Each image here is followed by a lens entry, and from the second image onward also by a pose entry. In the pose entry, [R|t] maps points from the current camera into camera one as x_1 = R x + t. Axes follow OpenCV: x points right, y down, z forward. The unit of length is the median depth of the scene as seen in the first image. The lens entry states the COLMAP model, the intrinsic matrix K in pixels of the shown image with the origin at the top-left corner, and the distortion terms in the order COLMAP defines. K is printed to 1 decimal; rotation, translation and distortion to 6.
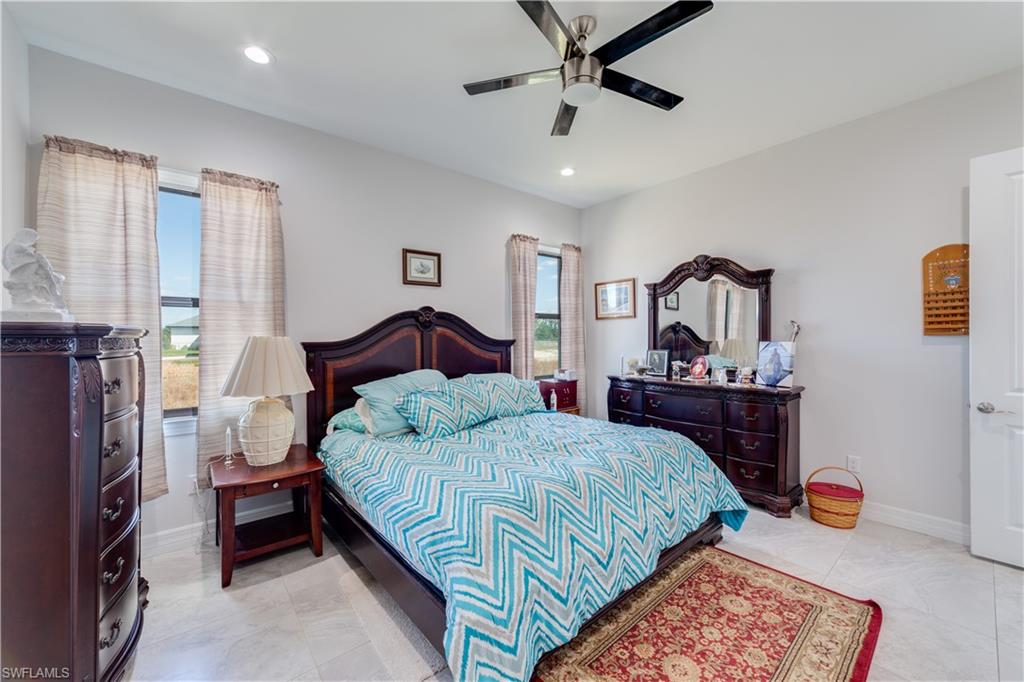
lens RADIAL K [[397.2, 0, 507.8], [0, 397.2, 342.6], [0, 0, 1]] dist [-0.020827, 0.008004]
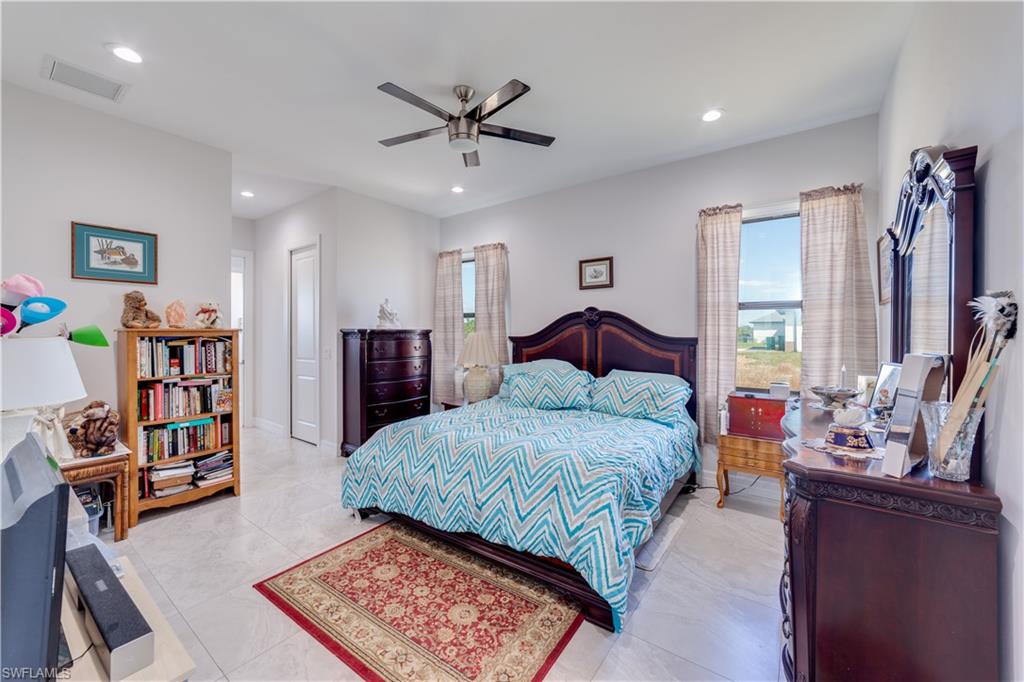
lens RADIAL K [[397.2, 0, 507.8], [0, 397.2, 342.6], [0, 0, 1]] dist [-0.020827, 0.008004]
pose [[0.242955, 0.030504, -0.969558, 0.868904], [-0.016894, 0.999487, 0.027213, -0.015689], [0.969891, 0.009768, 0.243345, 0.492015]]
